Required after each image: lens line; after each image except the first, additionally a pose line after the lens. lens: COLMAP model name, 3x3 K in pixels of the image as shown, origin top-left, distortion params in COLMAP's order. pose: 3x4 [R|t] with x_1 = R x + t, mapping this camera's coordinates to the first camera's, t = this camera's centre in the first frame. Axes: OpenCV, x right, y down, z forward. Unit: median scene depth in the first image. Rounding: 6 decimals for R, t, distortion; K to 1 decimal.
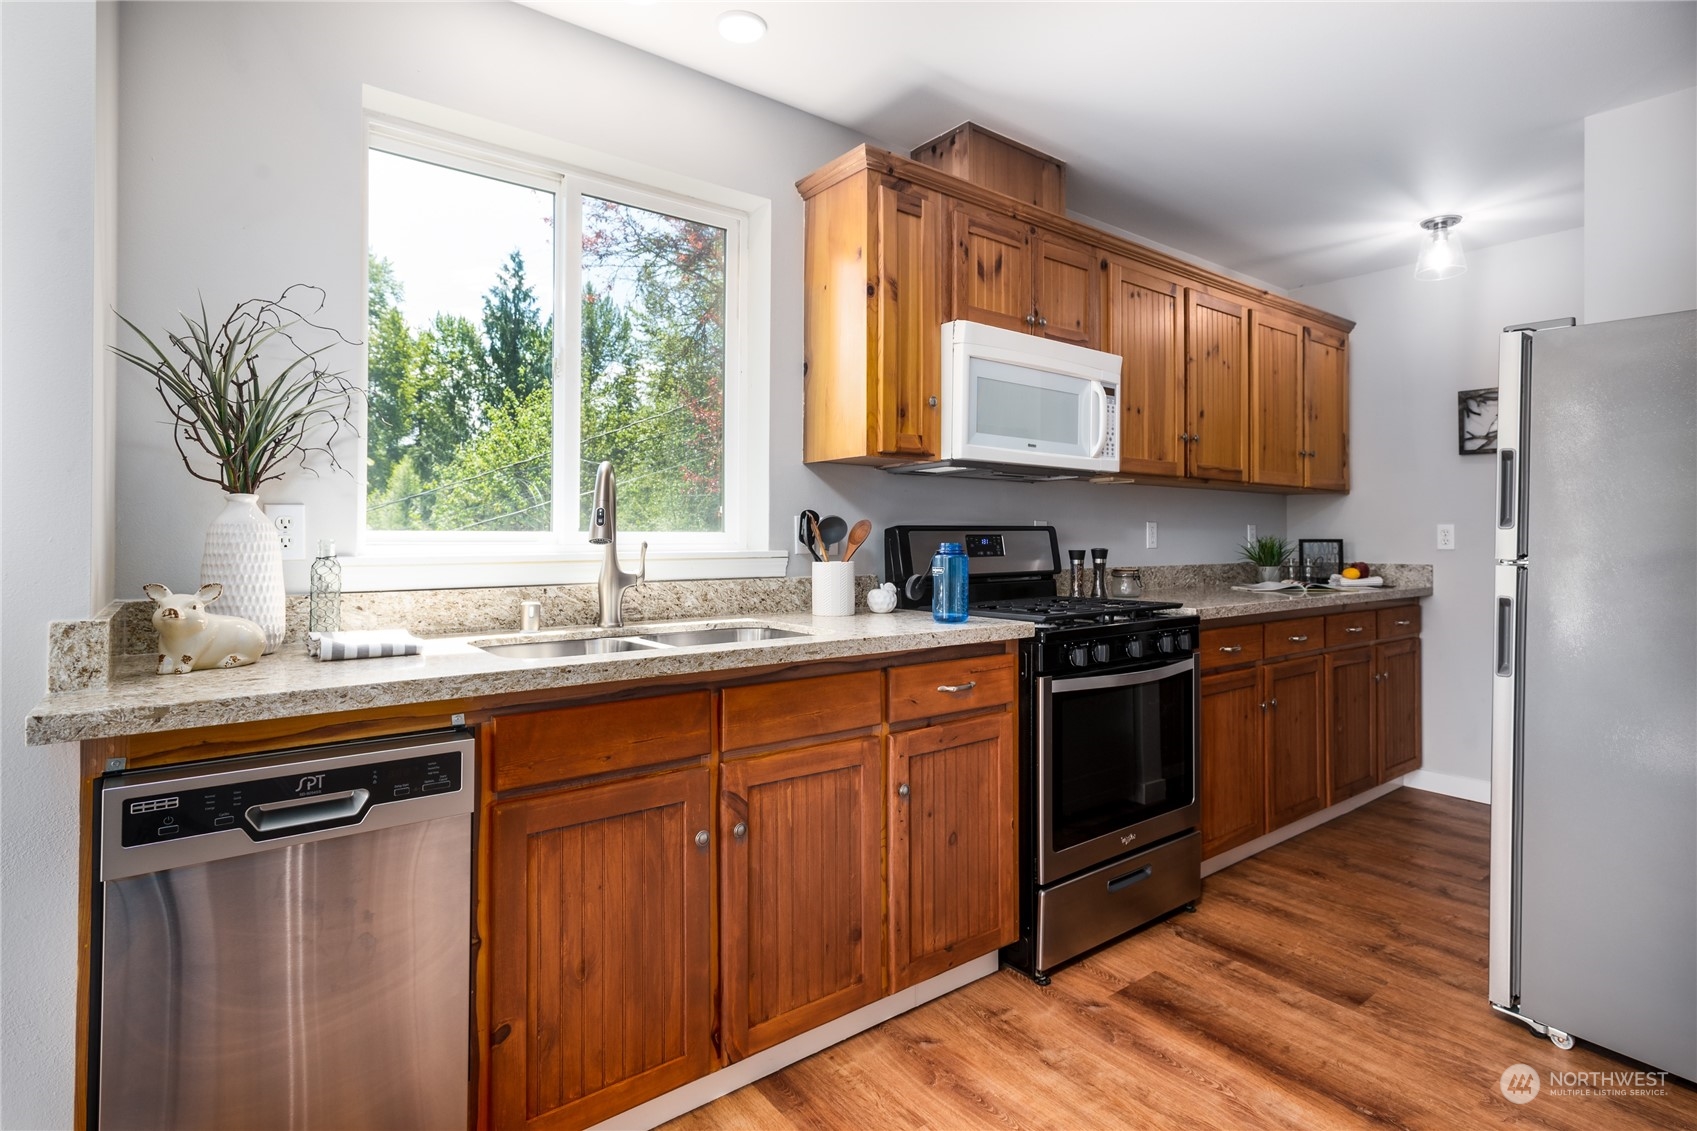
lens RADIAL K [[855.2, 0, 849.5], [0, 855.2, 522.0], [0, 0, 1]] dist [0.000906, 0.000552]
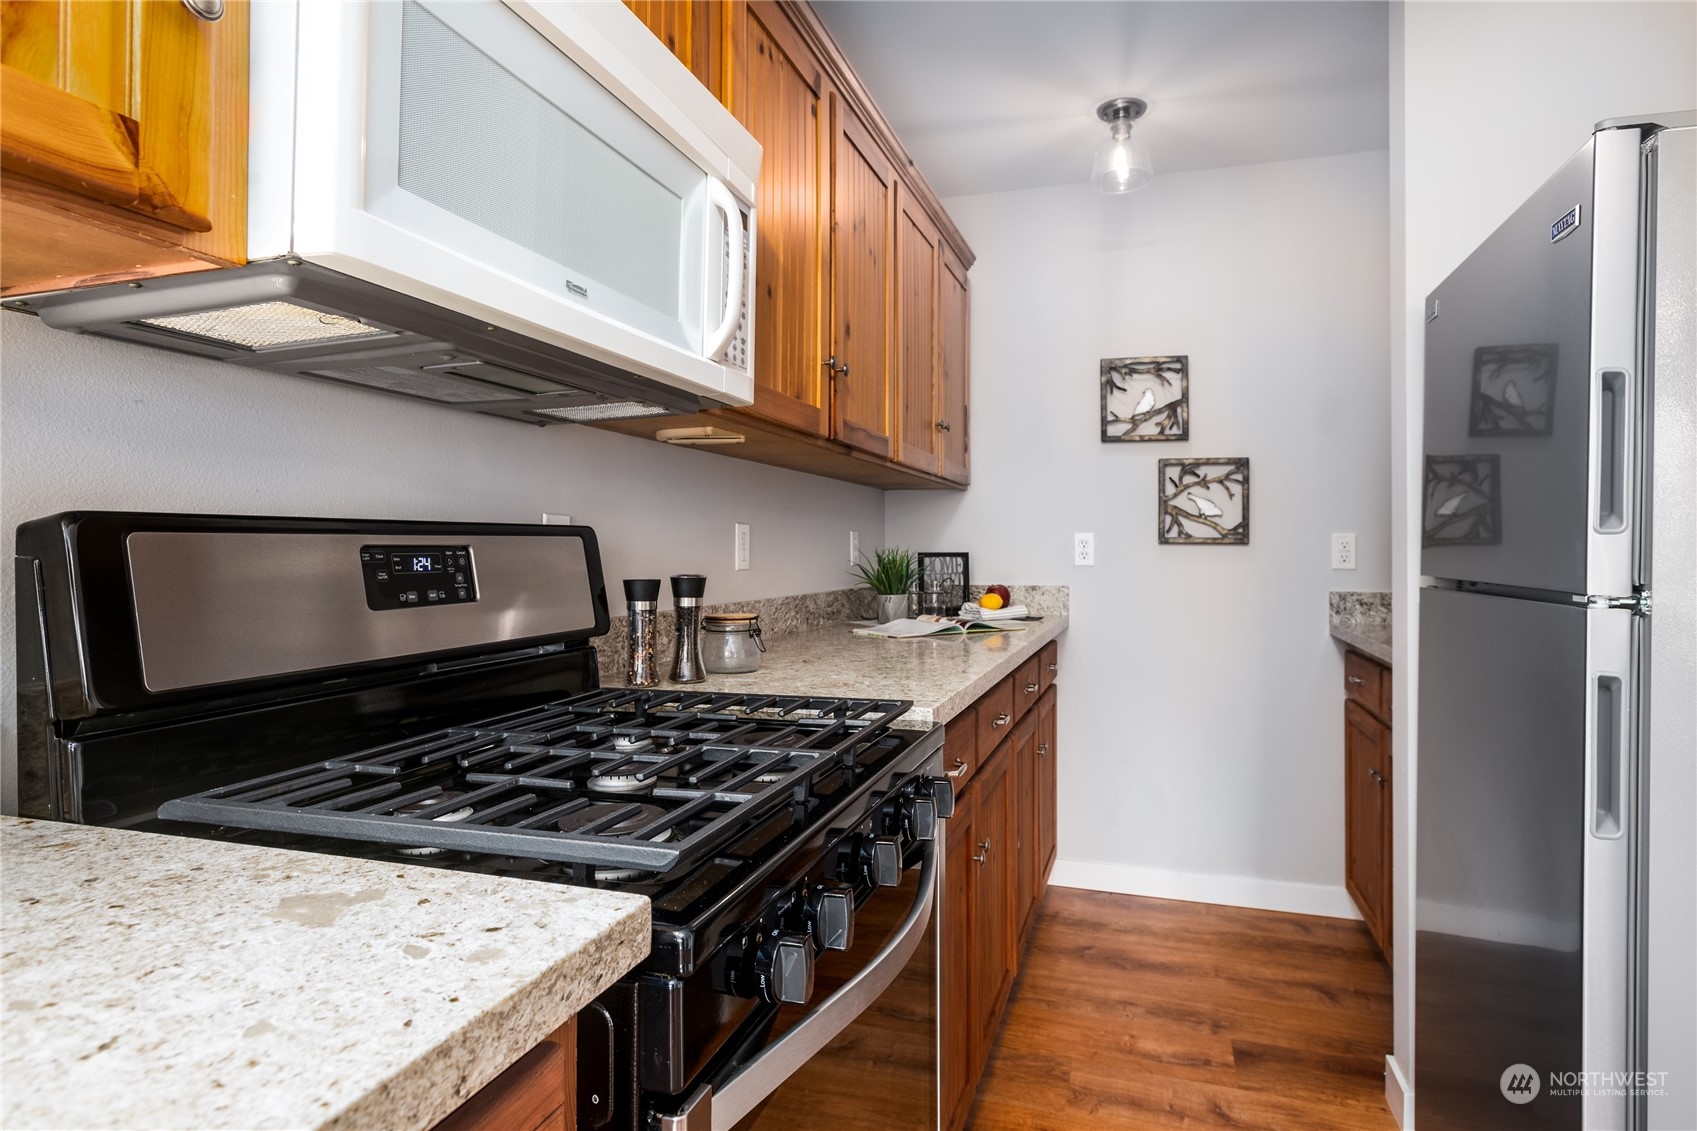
lens RADIAL K [[935.9, 0, 882.1], [0, 935.9, 538.3], [0, 0, 1]] dist [-0.001867, -0.000174]
pose [[0.811628, 0.005314, 0.584150, 0.071909], [-0.008819, 0.999956, 0.003157, 0.007457], [-0.584107, -0.007714, 0.811640, 0.479091]]
